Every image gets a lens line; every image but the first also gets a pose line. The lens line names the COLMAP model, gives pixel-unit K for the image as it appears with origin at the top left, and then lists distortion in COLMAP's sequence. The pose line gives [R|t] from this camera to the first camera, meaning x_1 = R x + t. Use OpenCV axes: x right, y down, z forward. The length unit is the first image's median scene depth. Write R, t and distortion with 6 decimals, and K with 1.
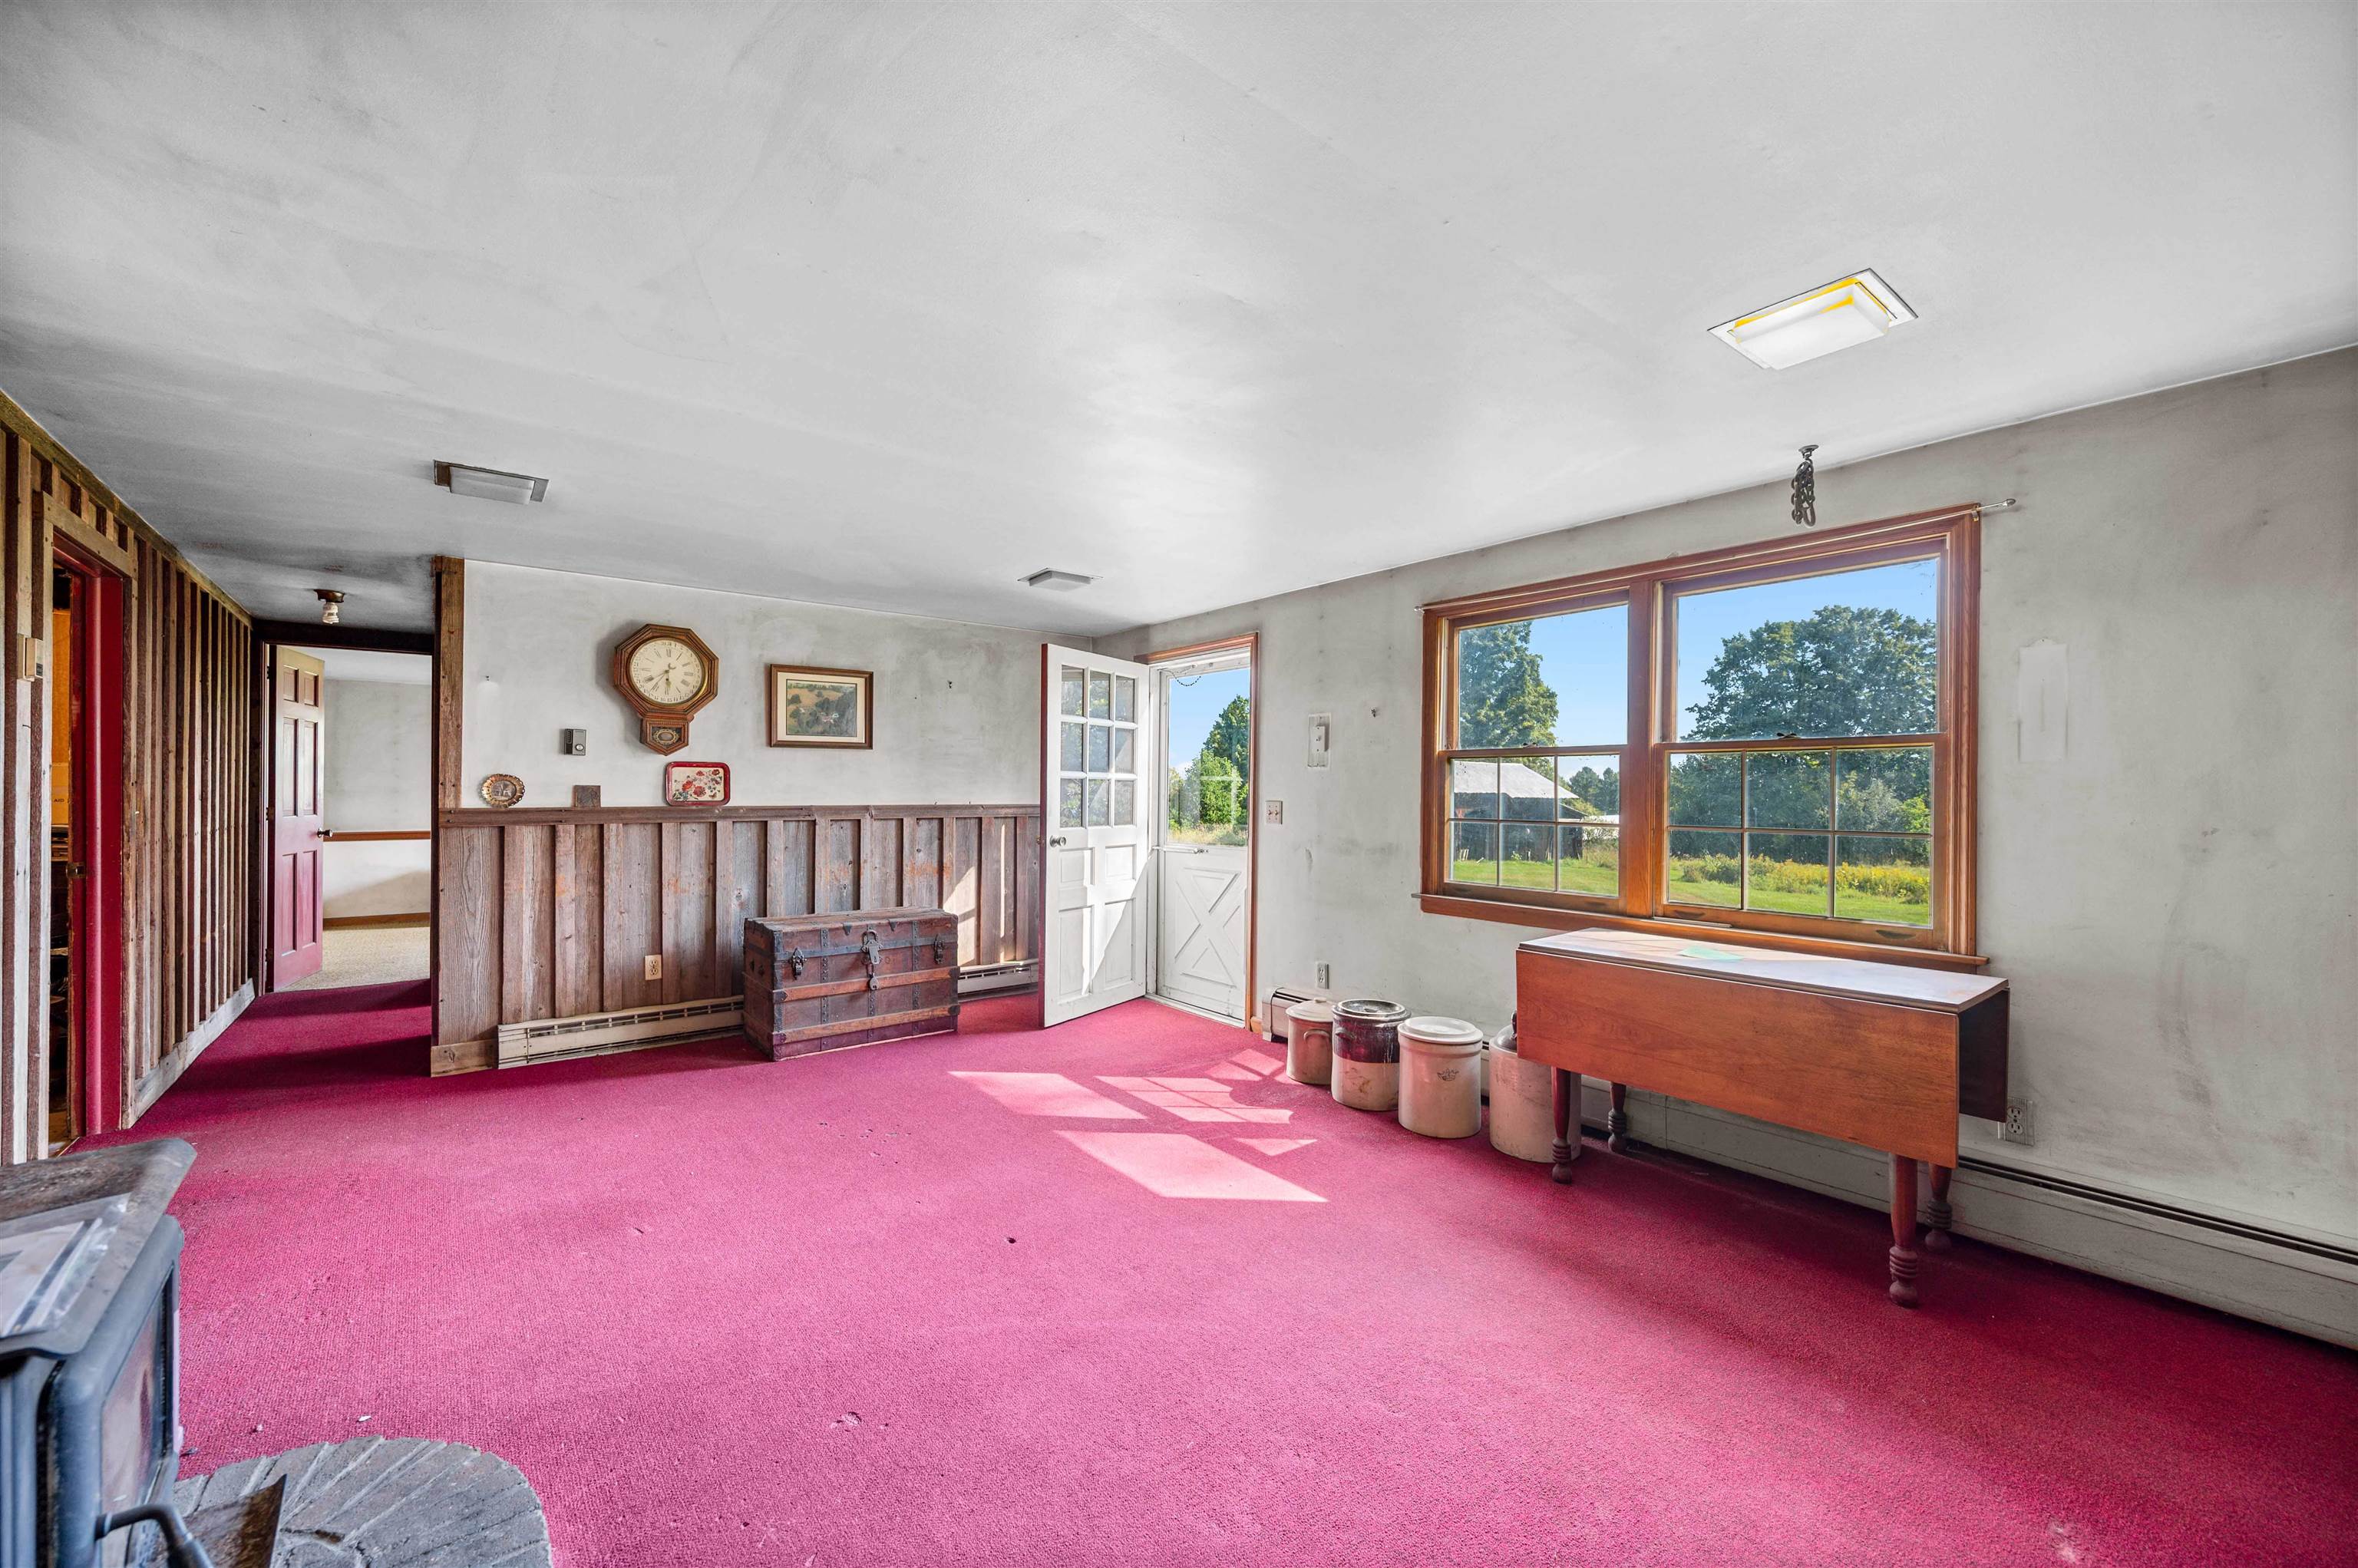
lens RADIAL K [[935.4, 0, 1179.0], [0, 935.4, 784.0], [0, 0, 1]] dist [-0.000197, 0.000040]
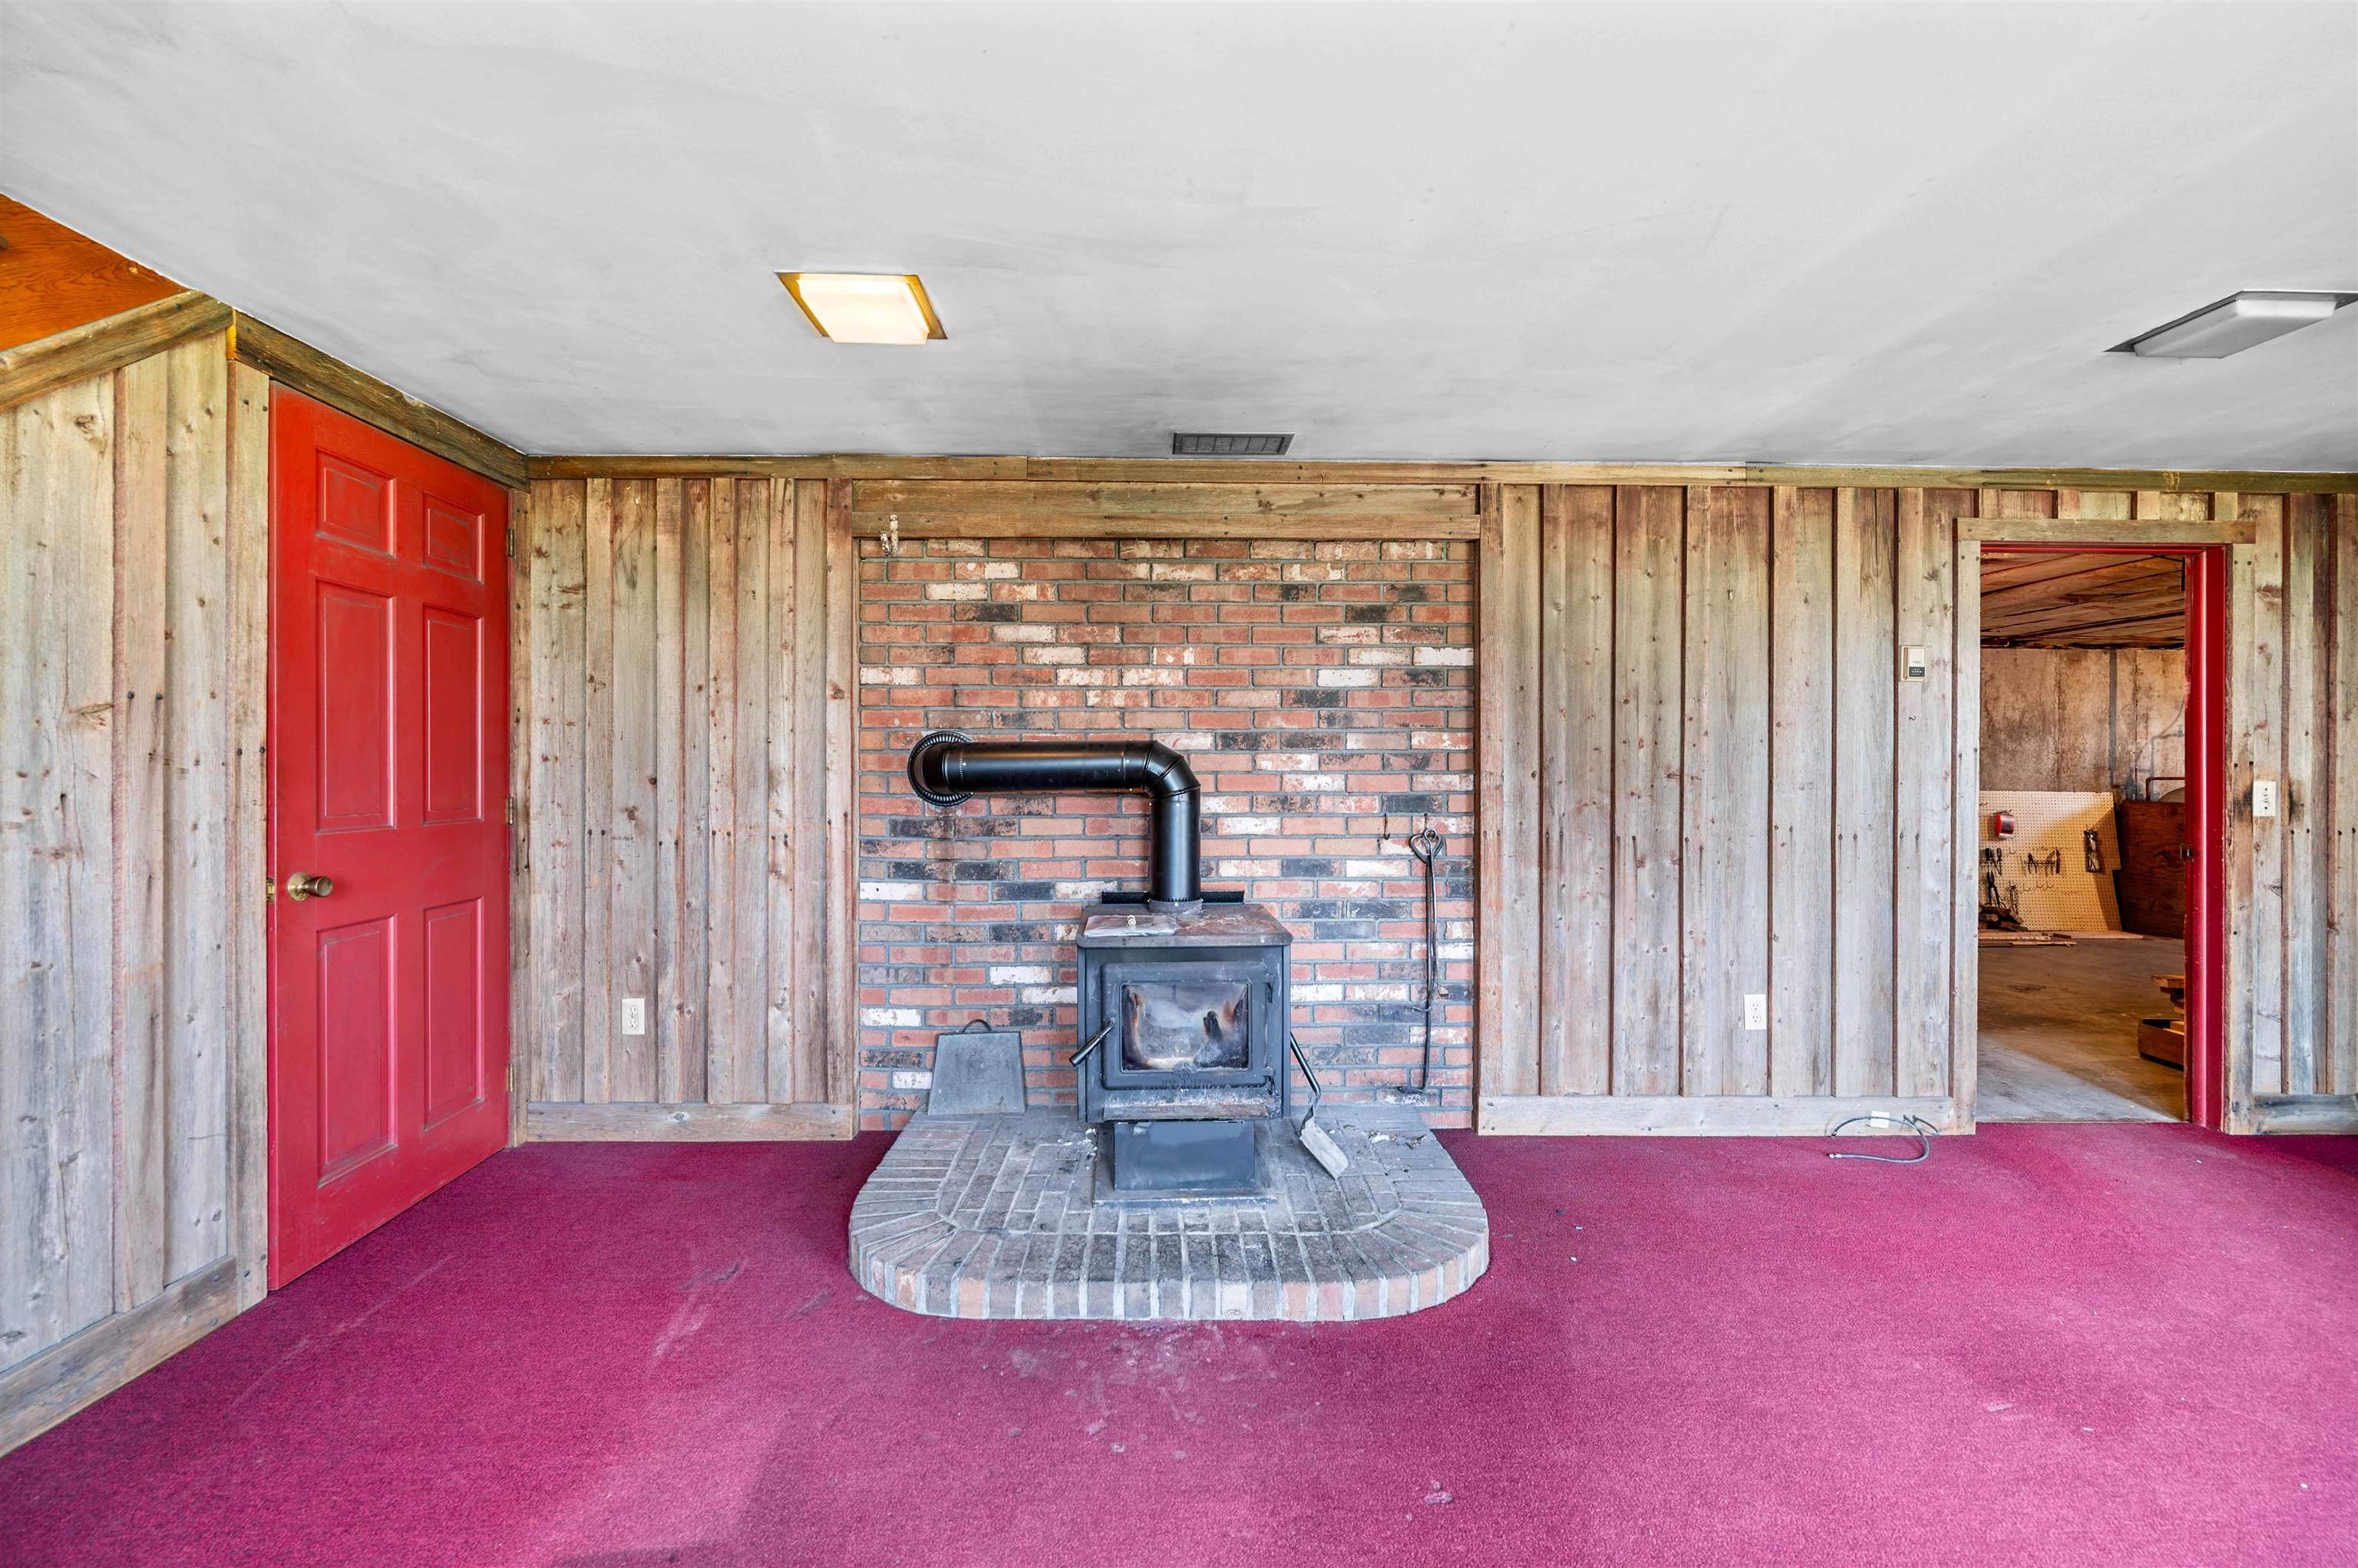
lens RADIAL K [[944.3, 0, 1178.6], [0, 944.3, 771.1], [0, 0, 1]] dist [-0.000581, 0.000149]
pose [[-0.605442, -0.003735, -0.795881, 0.194766], [0.001685, 0.999981, -0.005974, 0.007408], [0.795888, -0.004959, -0.605424, 0.541206]]
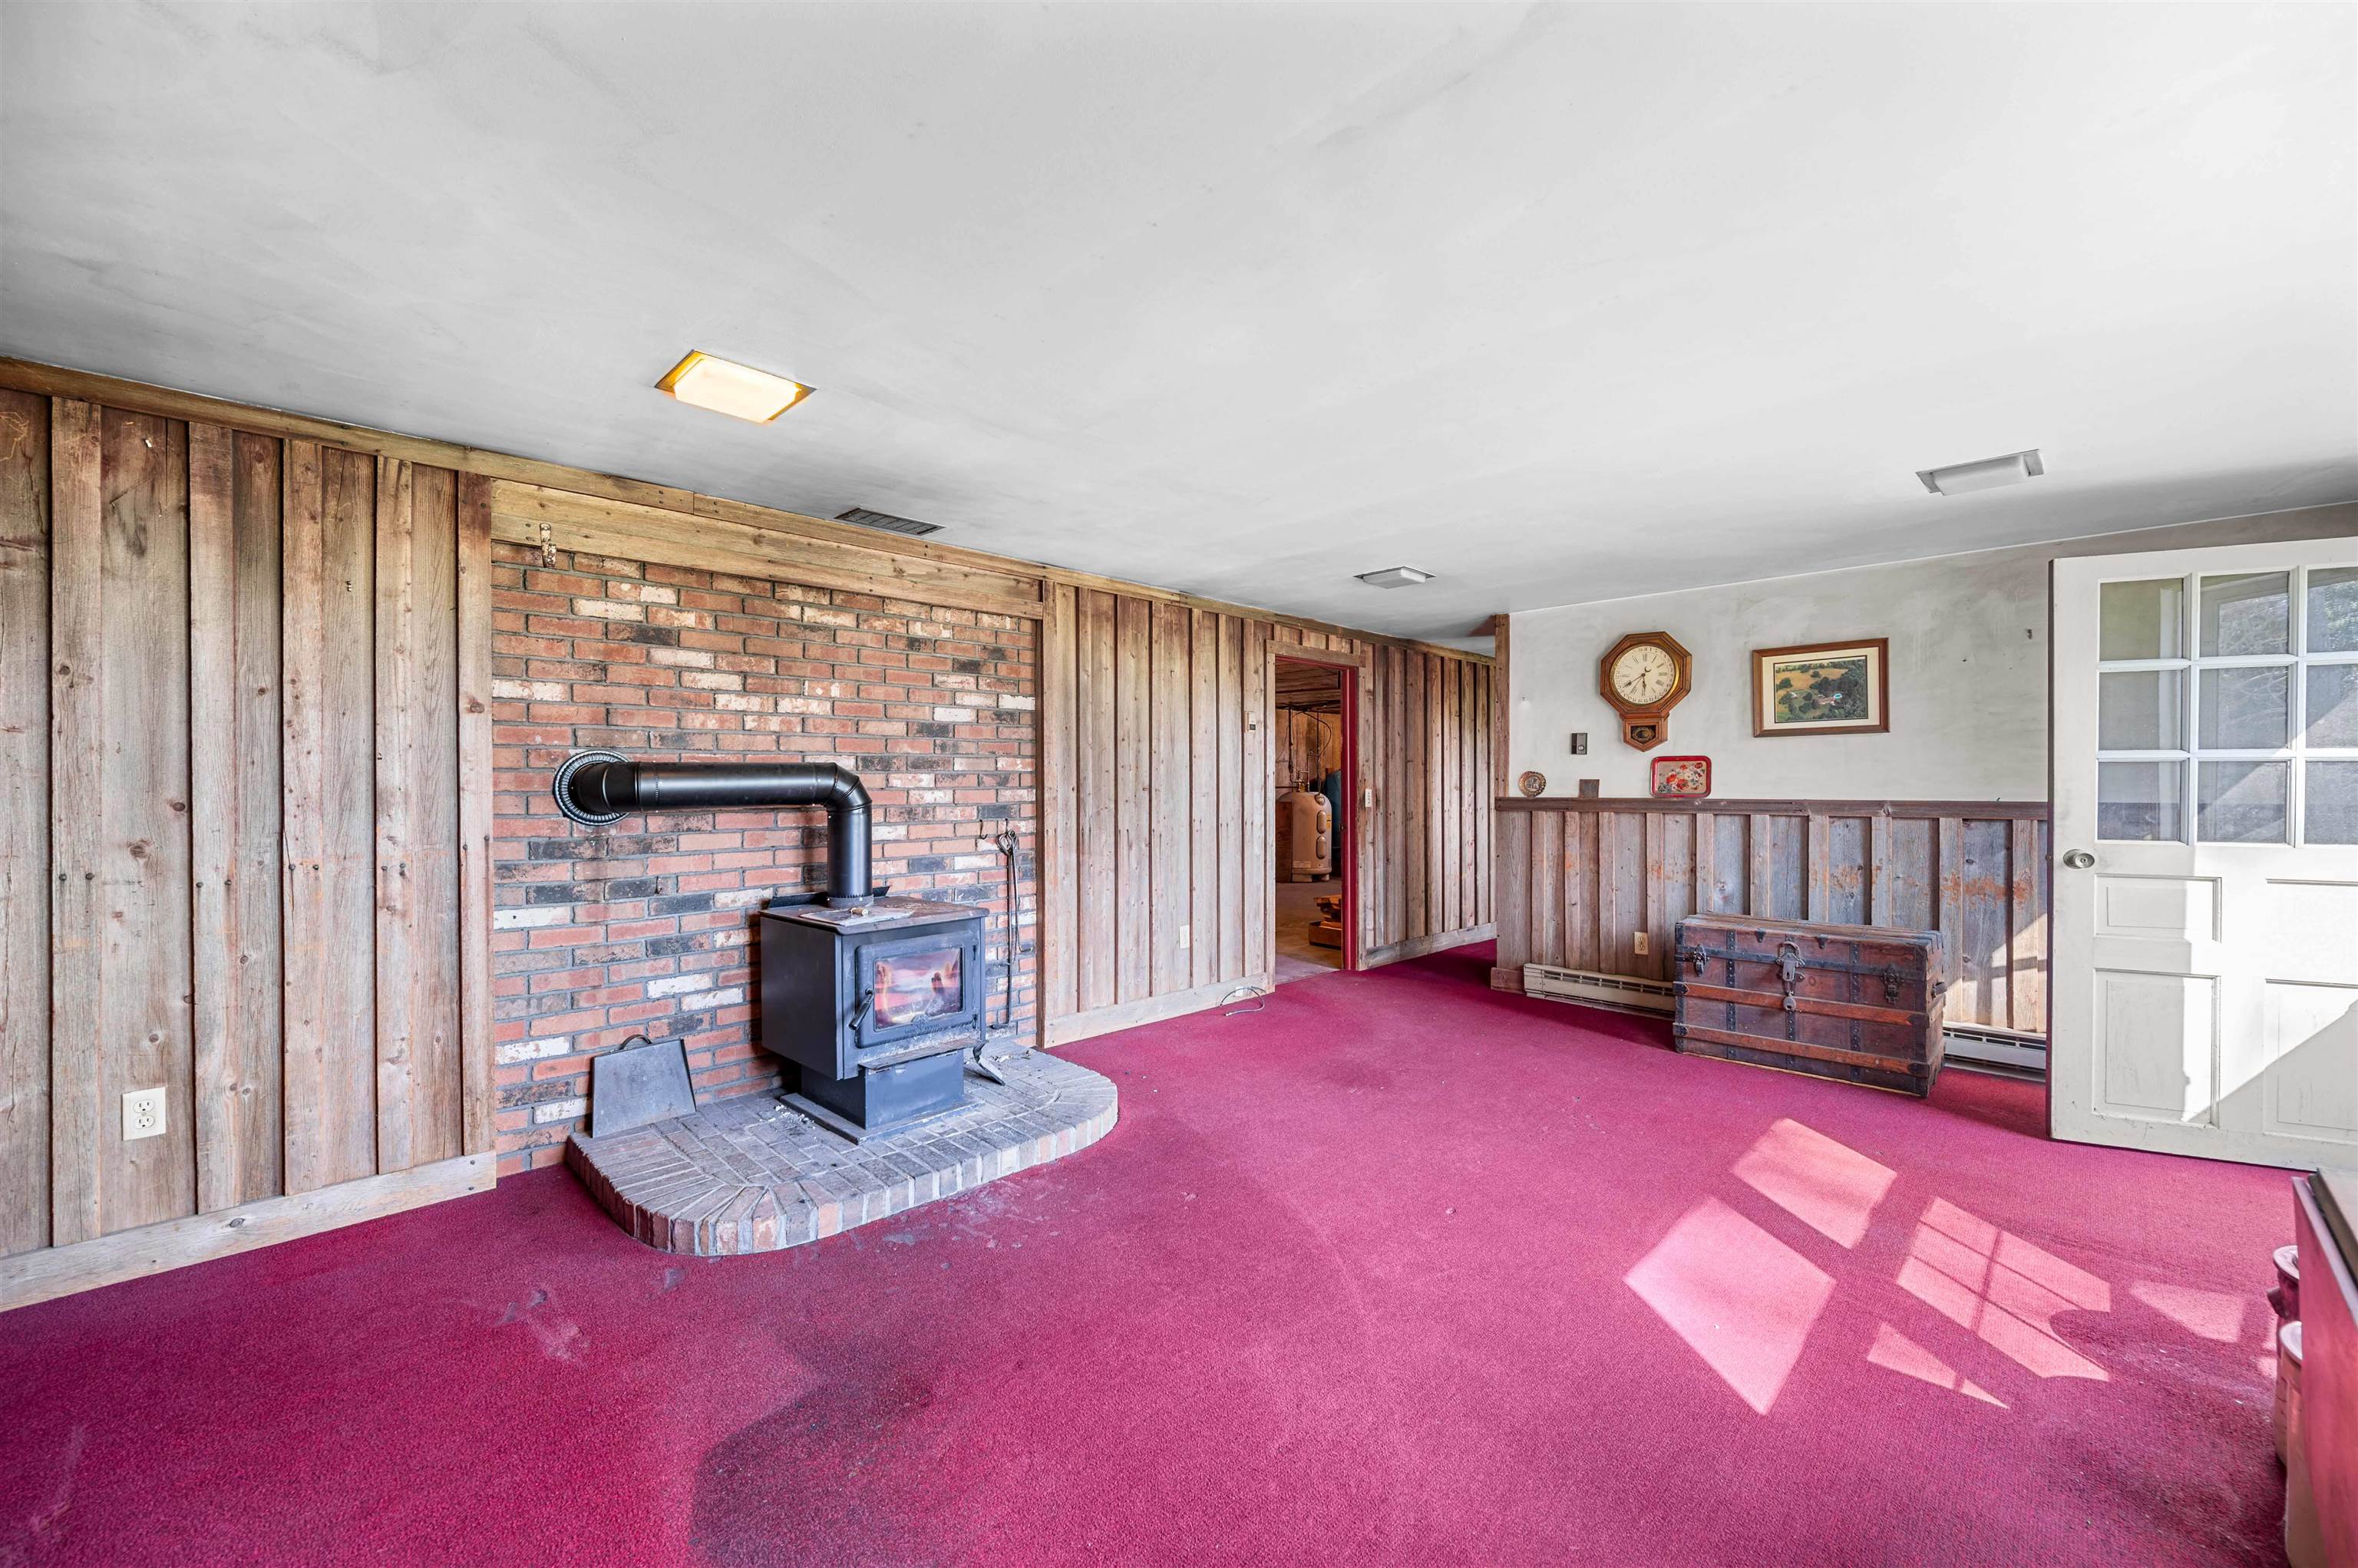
lens RADIAL K [[935.4, 0, 1179.0], [0, 935.4, 784.0], [0, 0, 1]] dist [-0.000197, 0.000040]
pose [[0.116644, -0.002394, -0.993171, 0.469534], [0.010087, 0.999948, -0.001225, 0.003489], [0.993123, -0.009875, 0.116662, 0.326826]]
